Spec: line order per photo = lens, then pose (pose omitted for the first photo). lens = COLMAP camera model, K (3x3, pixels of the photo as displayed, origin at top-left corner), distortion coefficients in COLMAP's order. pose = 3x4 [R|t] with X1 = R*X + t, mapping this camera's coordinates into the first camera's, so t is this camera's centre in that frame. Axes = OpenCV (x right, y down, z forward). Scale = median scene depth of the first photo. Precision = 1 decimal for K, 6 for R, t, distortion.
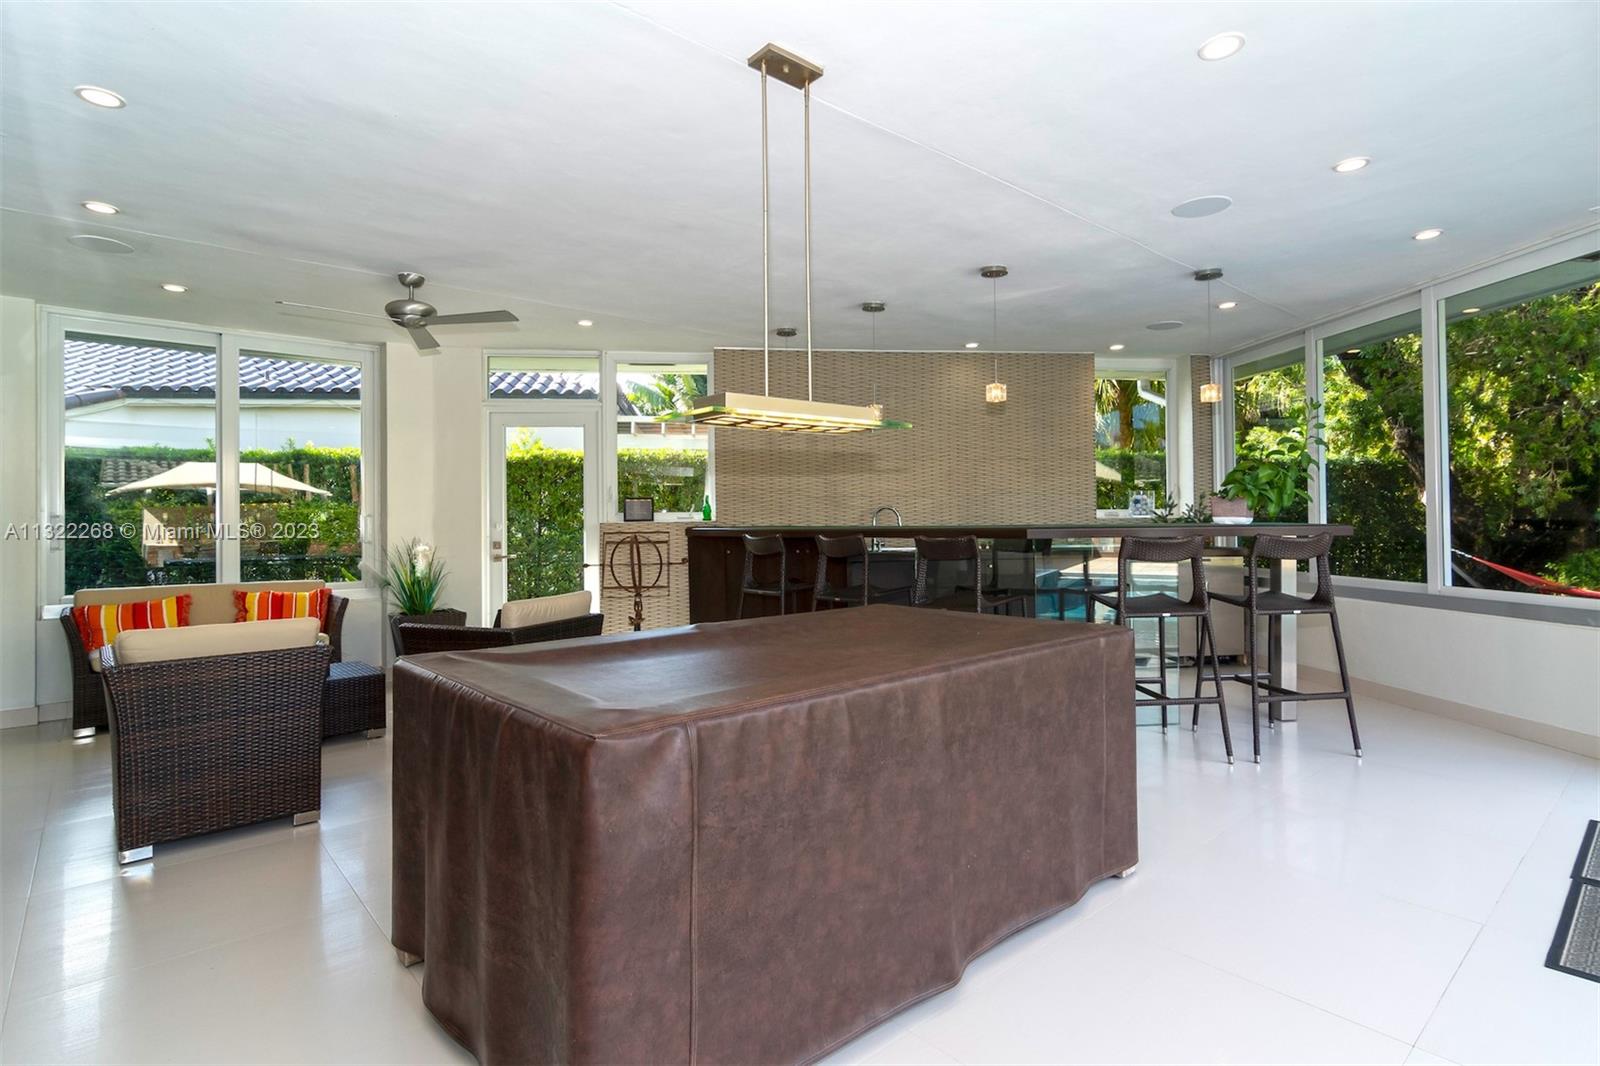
lens RADIAL K [[779.2, 0, 807.3], [0, 779.2, 529.9], [0, 0, 1]] dist [-0.017181, 0.002766]
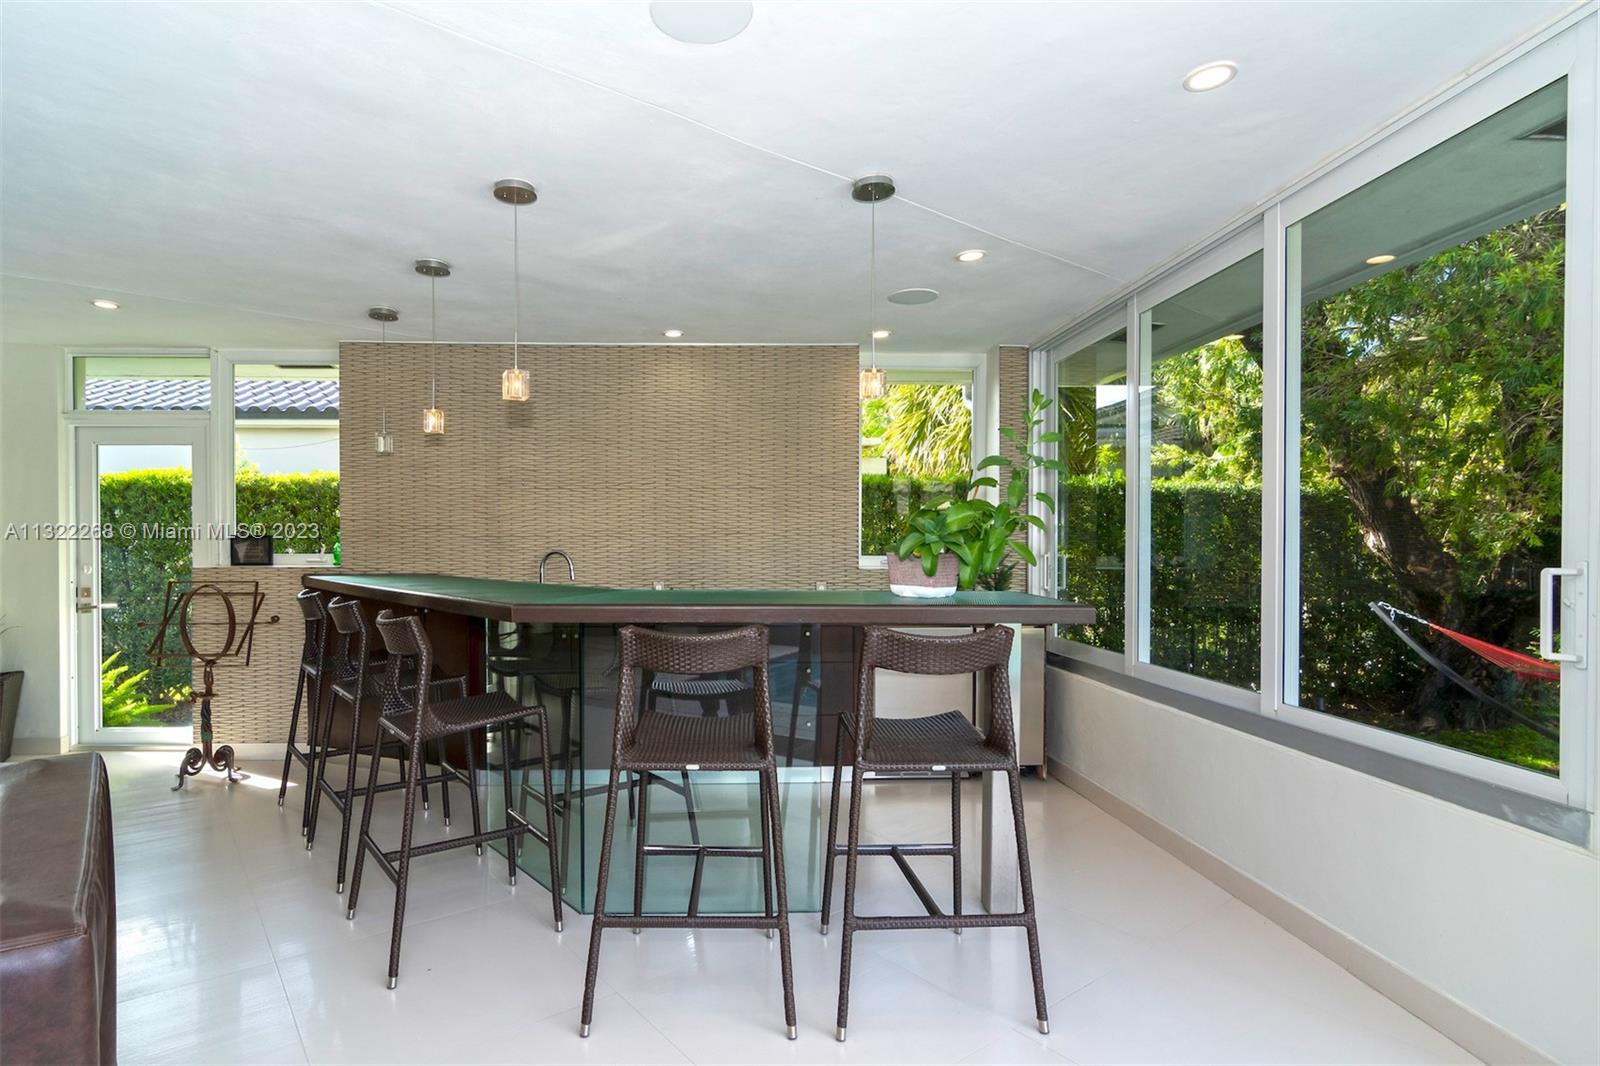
lens RADIAL K [[754.5, 0, 799.8], [0, 754.5, 533.0], [0, 0, 1]] dist [-0.013139, -0.000588]
pose [[0.996966, 0.011786, -0.076944, 0.380984], [-0.013161, 0.999762, -0.017383, -0.036456], [0.076721, 0.018343, 0.996884, 0.291006]]
